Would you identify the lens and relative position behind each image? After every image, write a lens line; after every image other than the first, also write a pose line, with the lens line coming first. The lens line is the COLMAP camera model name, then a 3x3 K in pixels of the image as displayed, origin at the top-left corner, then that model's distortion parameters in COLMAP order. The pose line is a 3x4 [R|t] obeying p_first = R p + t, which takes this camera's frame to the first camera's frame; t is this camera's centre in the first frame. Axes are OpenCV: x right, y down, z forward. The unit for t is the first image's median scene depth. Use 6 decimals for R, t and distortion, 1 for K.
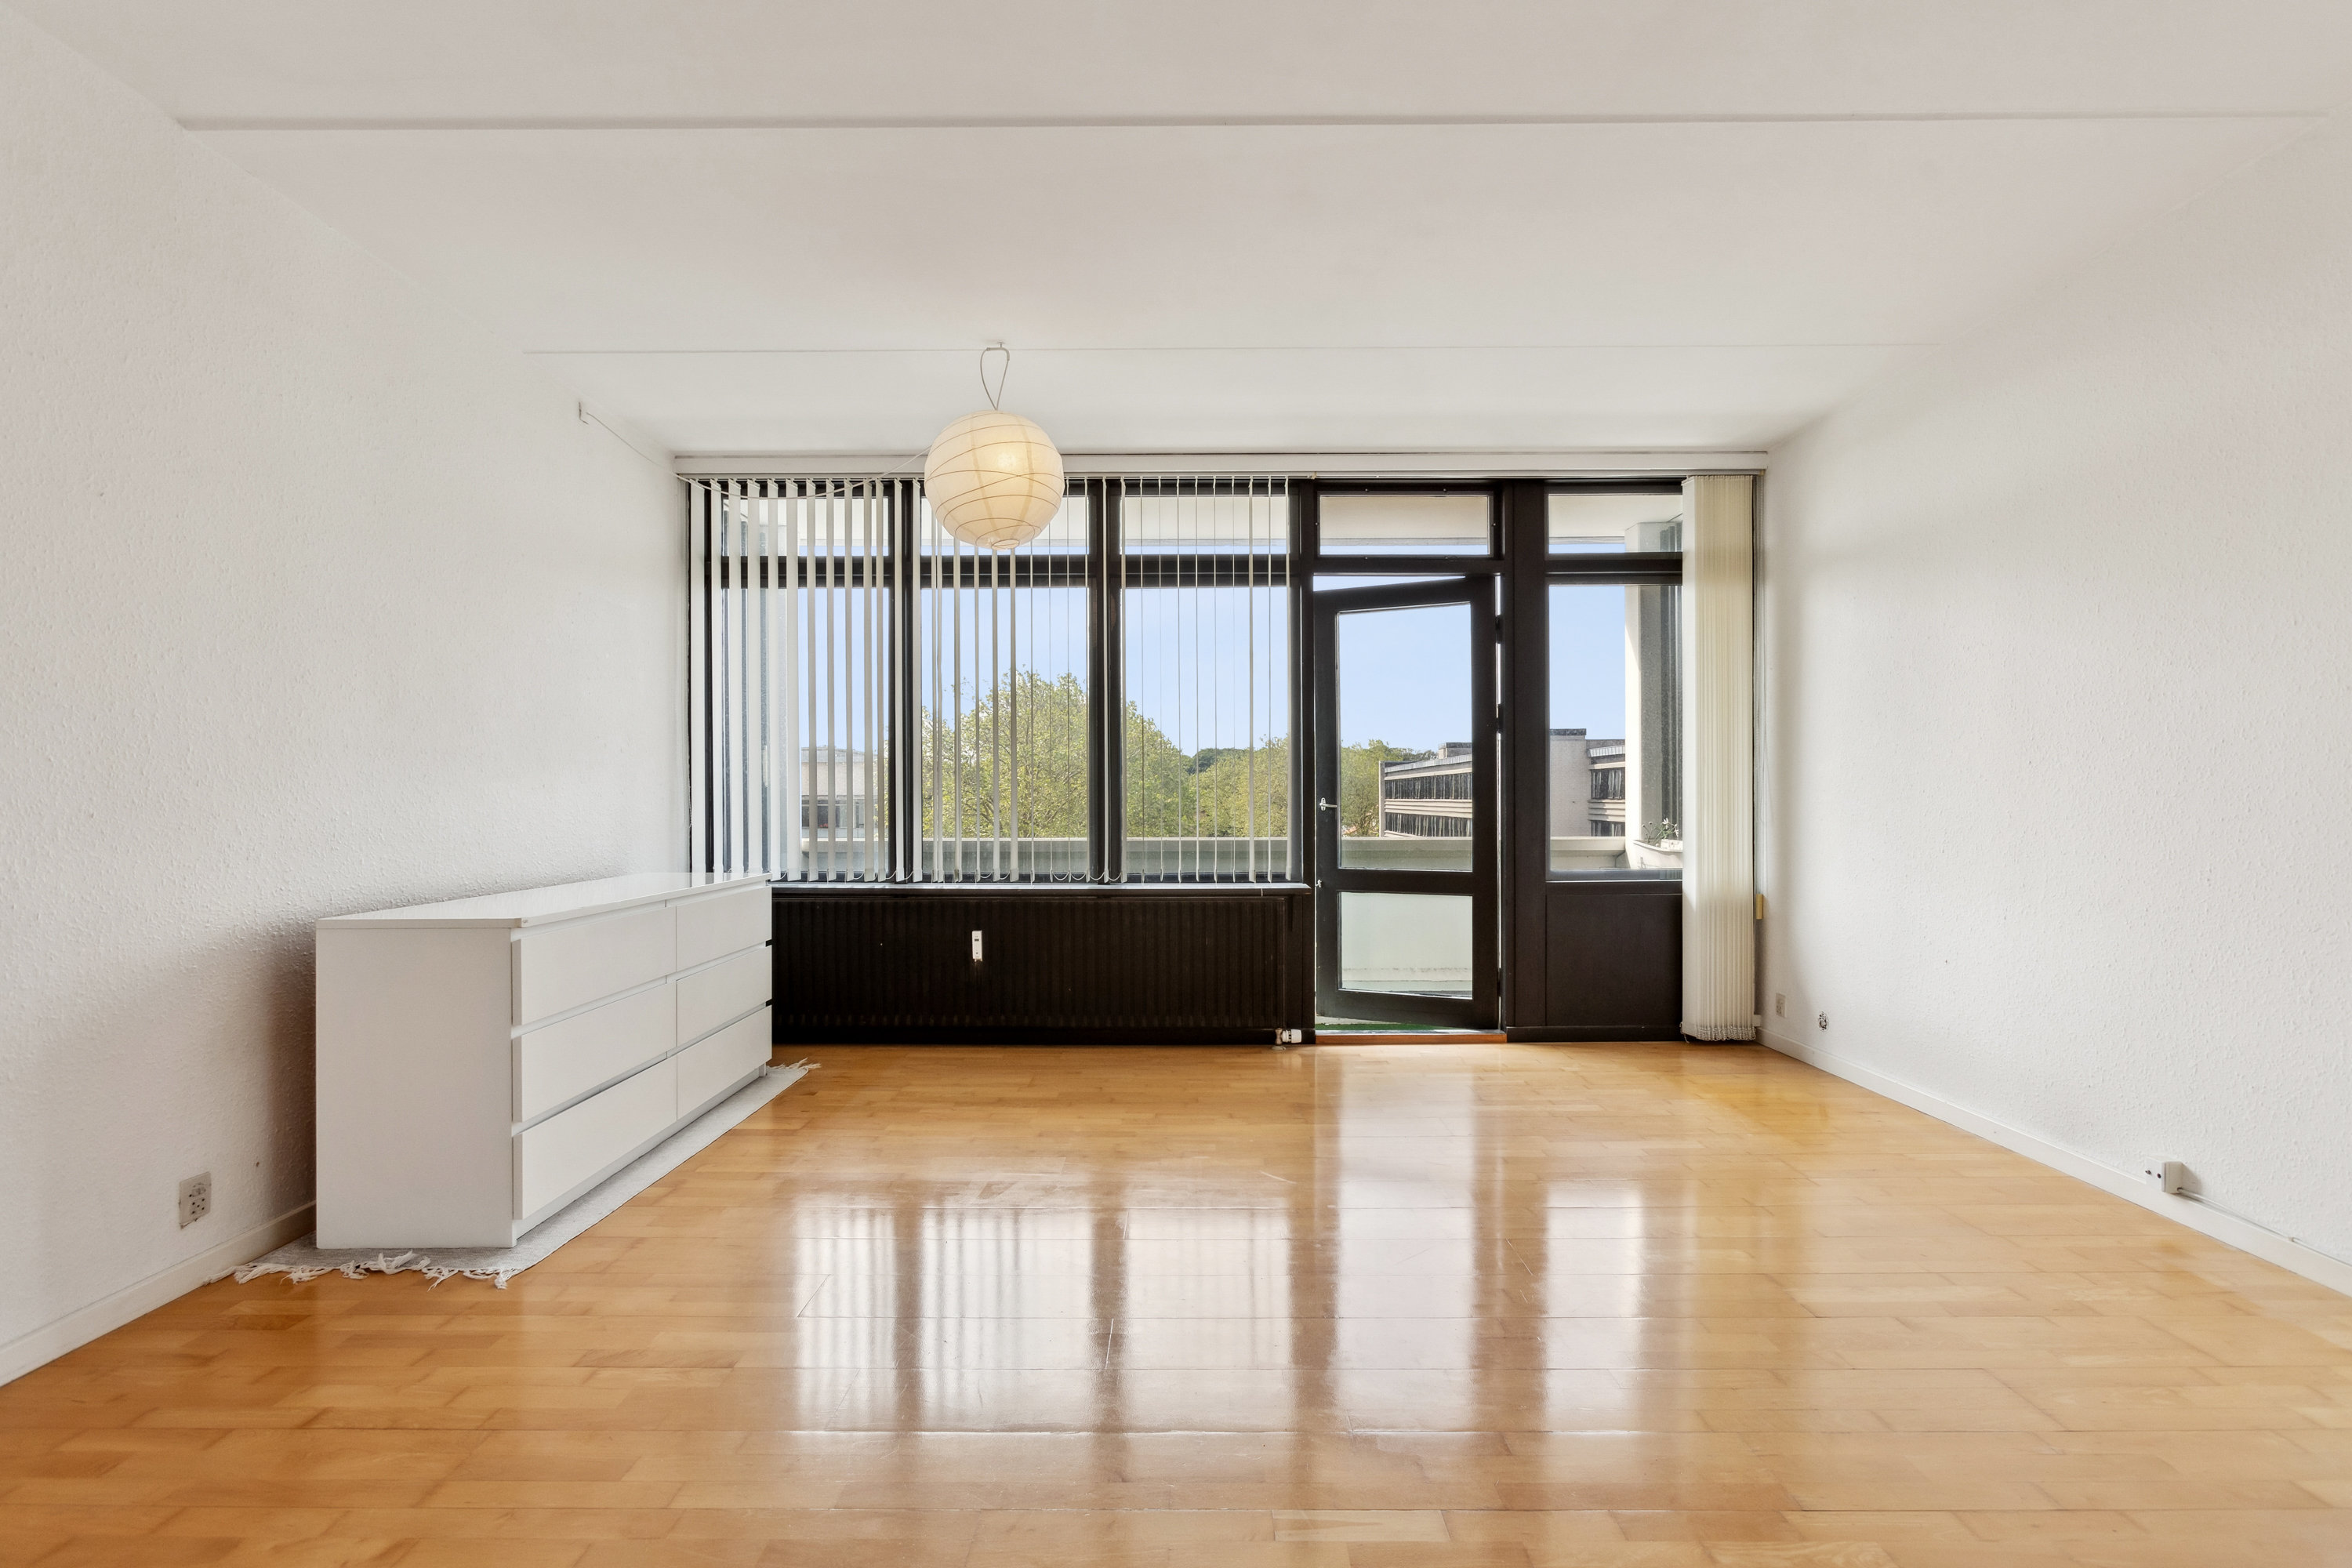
lens RADIAL K [[1166.0, 0, 1185.9], [0, 1166.0, 796.8], [0, 0, 1]] dist [0.003539, -0.001826]
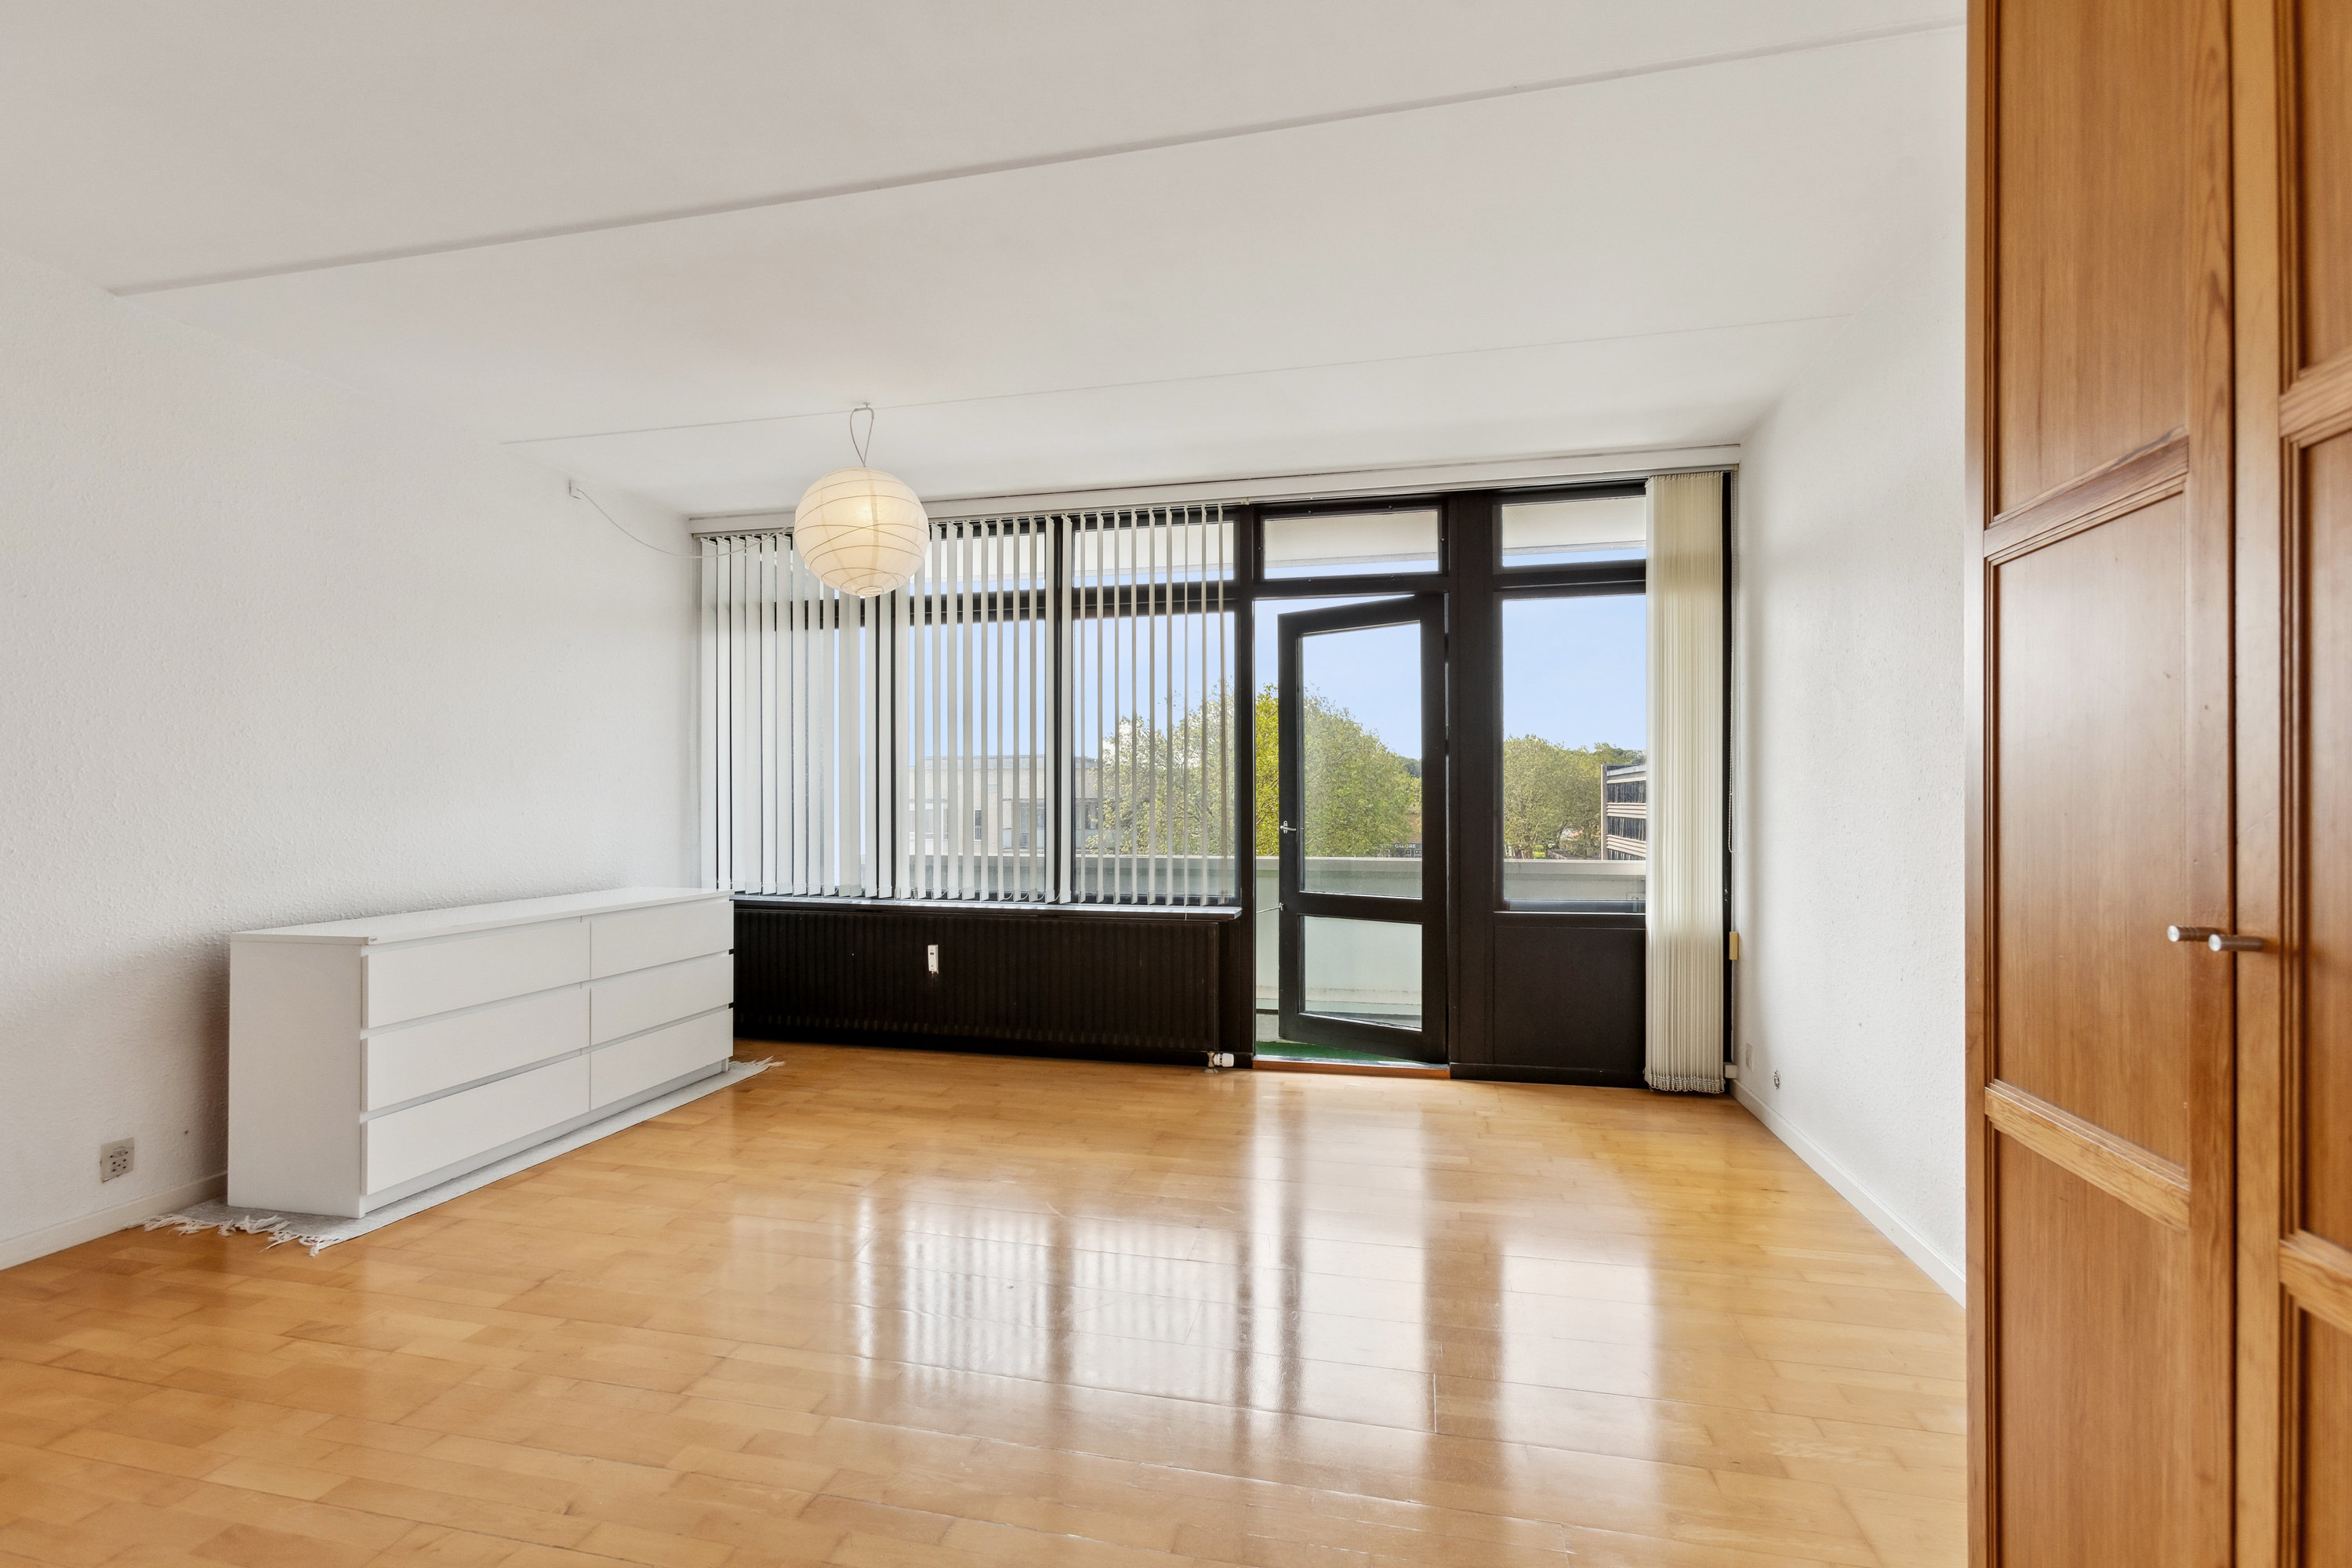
lens RADIAL K [[1100.0, 0, 1163.7], [0, 1100.0, 795.6], [0, 0, 1]] dist [0.007741, -0.003640]
pose [[0.972184, 0.000663, -0.234219, 0.262610], [-0.001181, 0.999997, -0.002073, -0.020602], [0.234217, 0.002291, 0.972182, 0.063515]]
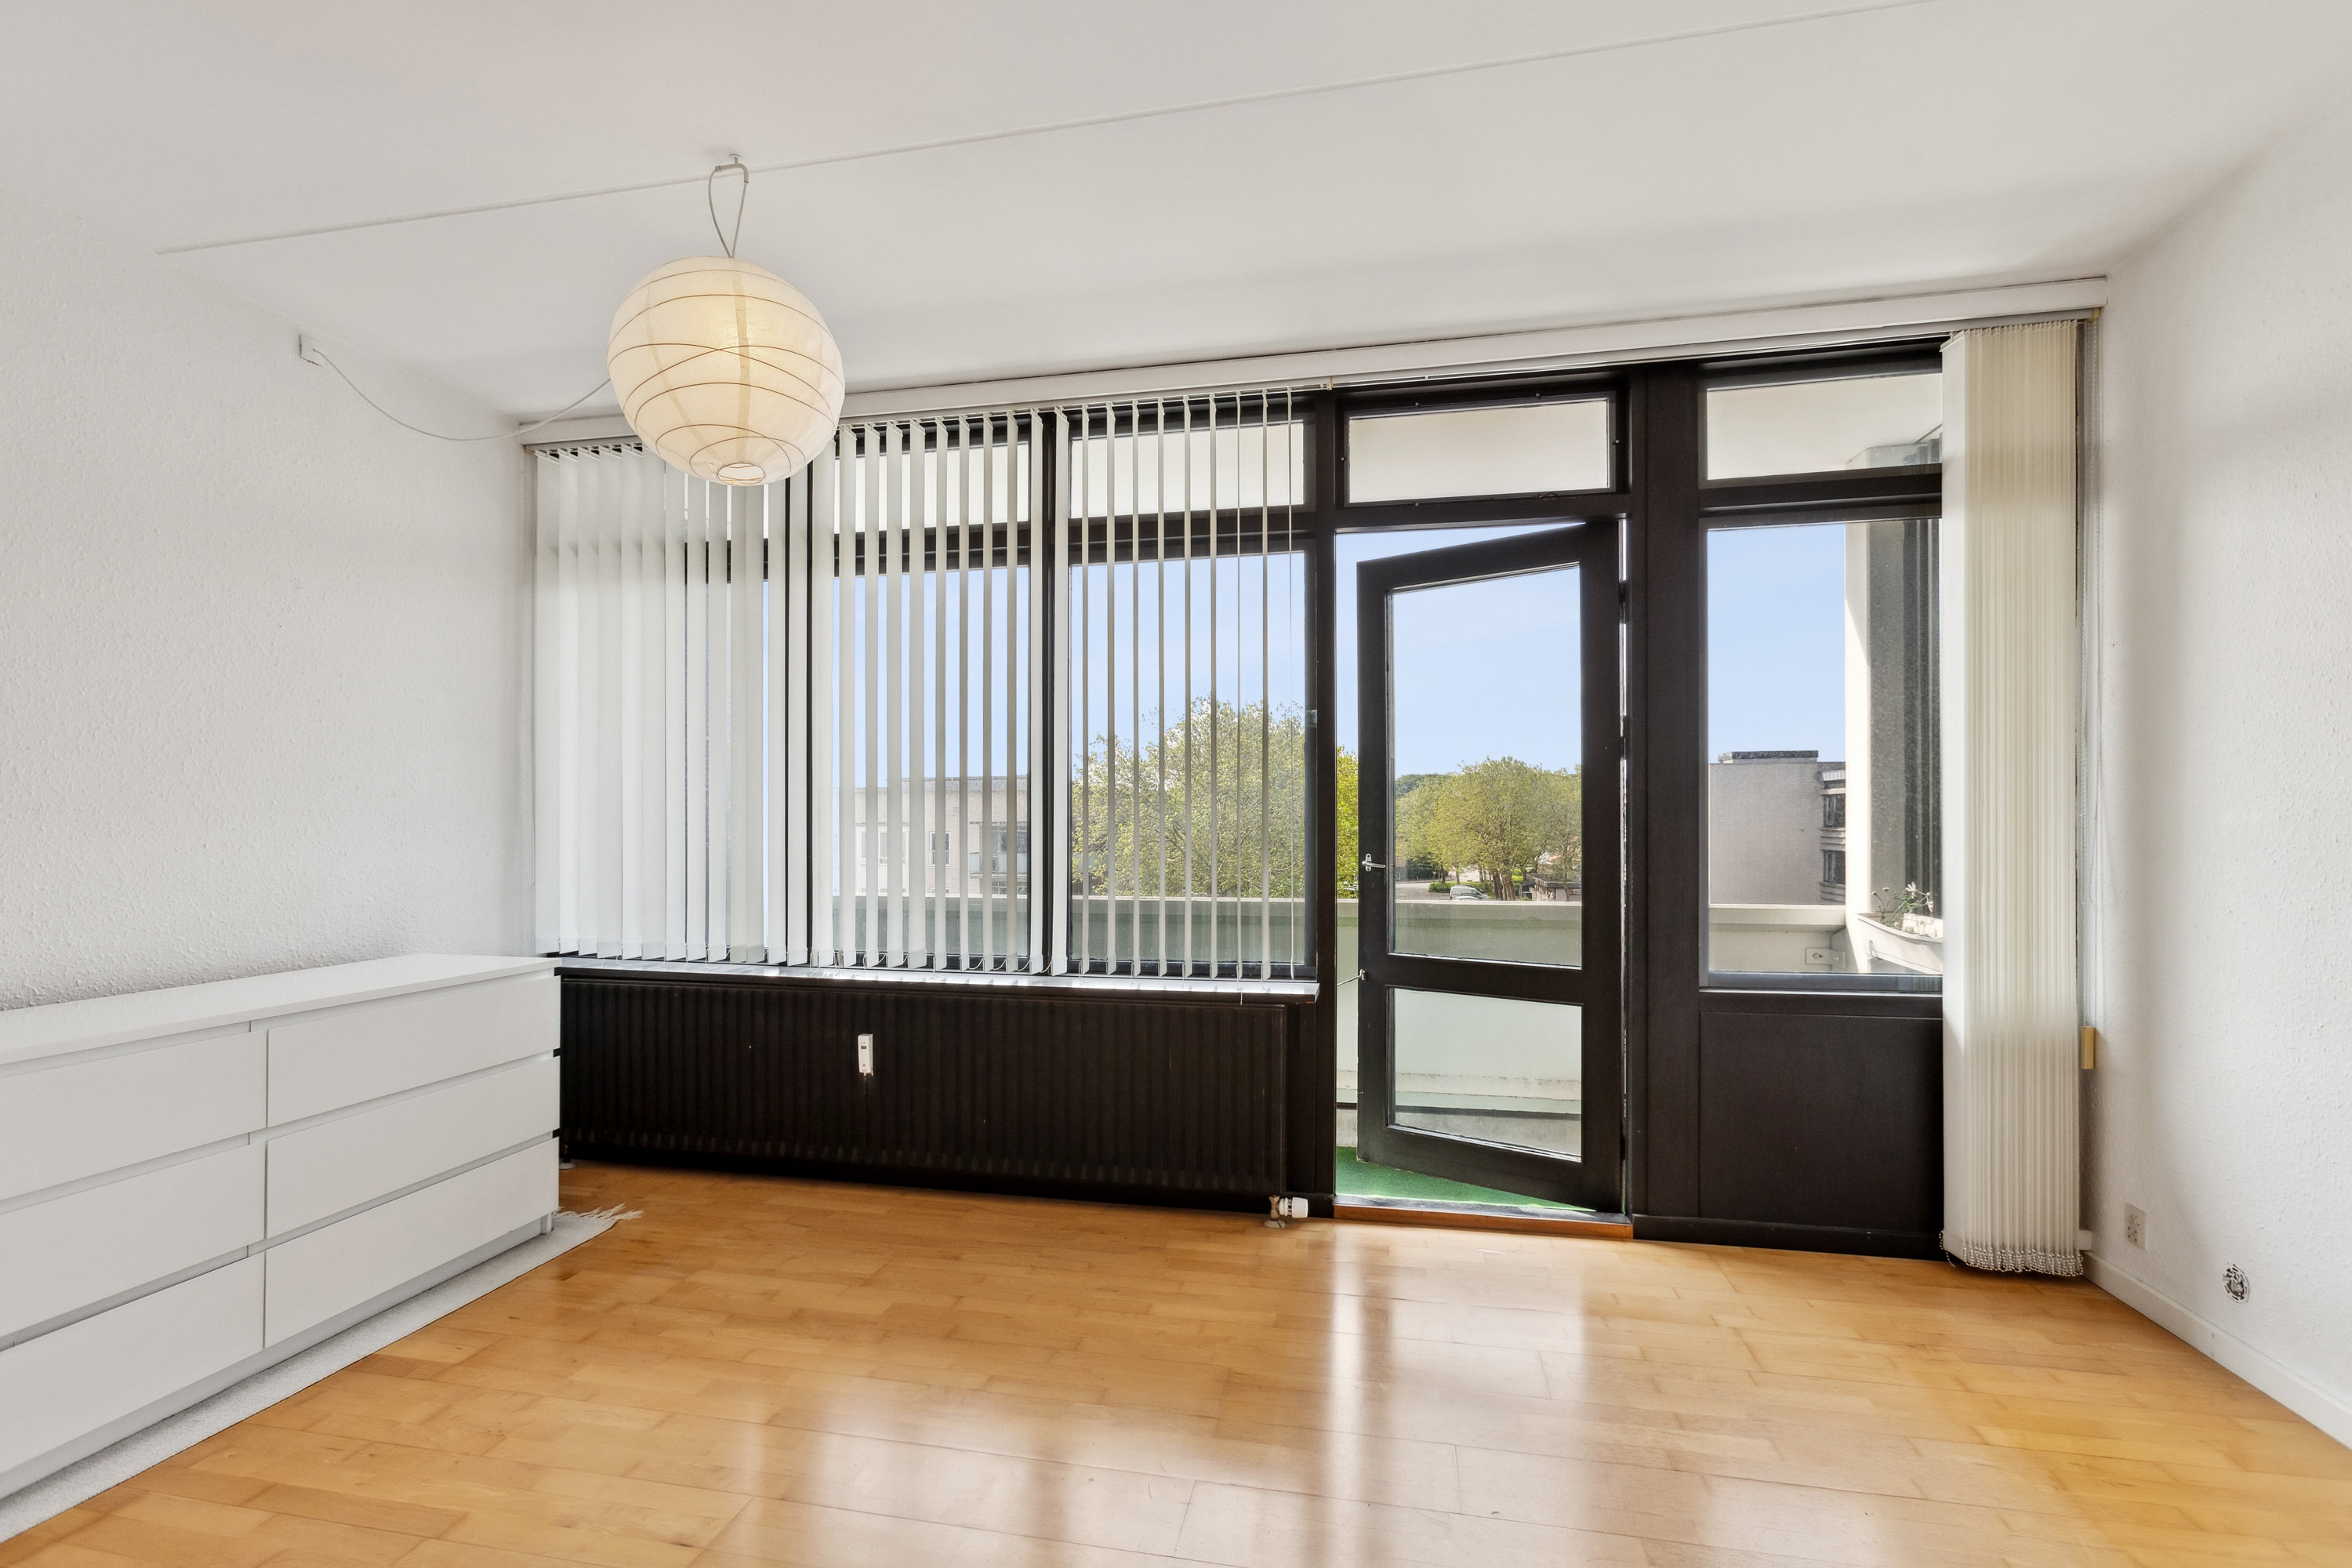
lens RADIAL K [[1100.0, 0, 1159.7], [0, 1100.0, 816.3], [0, 0, 1]] dist [0.007741, -0.003640]
pose [[0.977833, 0.000552, -0.209387, 0.147919], [-0.001388, 0.999992, -0.003849, -0.020675], [0.209384, 0.004055, 0.977825, 0.353862]]
